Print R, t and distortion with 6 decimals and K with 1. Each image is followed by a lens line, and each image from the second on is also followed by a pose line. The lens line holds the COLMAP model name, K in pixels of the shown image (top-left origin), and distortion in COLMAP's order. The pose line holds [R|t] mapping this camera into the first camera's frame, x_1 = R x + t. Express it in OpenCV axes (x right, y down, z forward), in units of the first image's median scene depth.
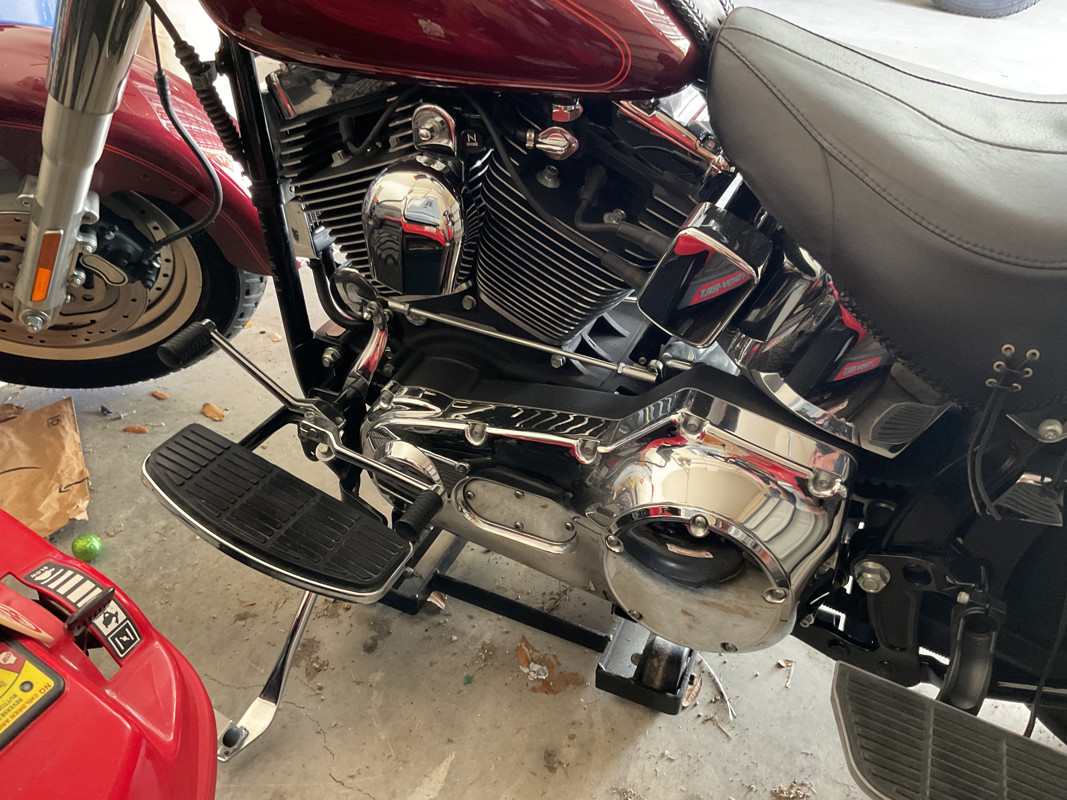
lens RADIAL K [[899.3, 0, 526.0], [0, 899.3, 399.9], [0, 0, 1]] dist [0.054968, -0.097930]
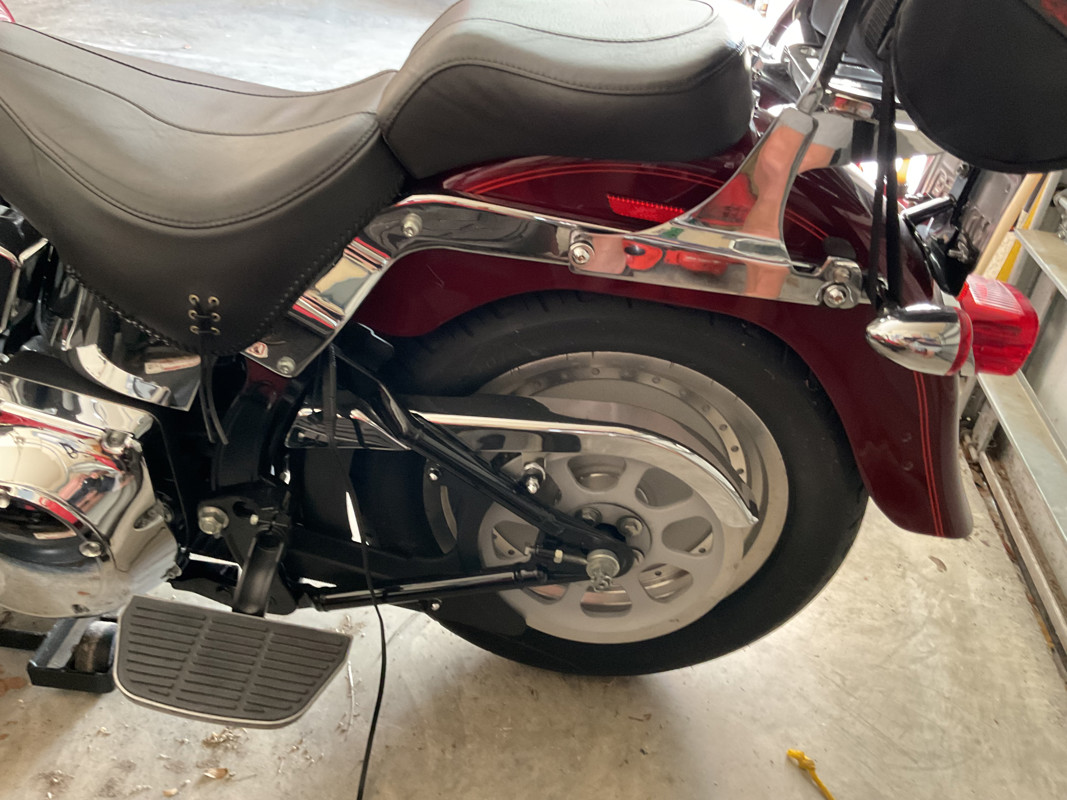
lens RADIAL K [[899.3, 0, 532.0], [0, 899.3, 403.4], [0, 0, 1]] dist [0.054968, -0.097930]
pose [[0.942724, -0.133668, 0.305622, 0.359373], [0.140978, 0.990011, -0.001869, 0.091121], [-0.302320, 0.044848, 0.952151, -0.162656]]
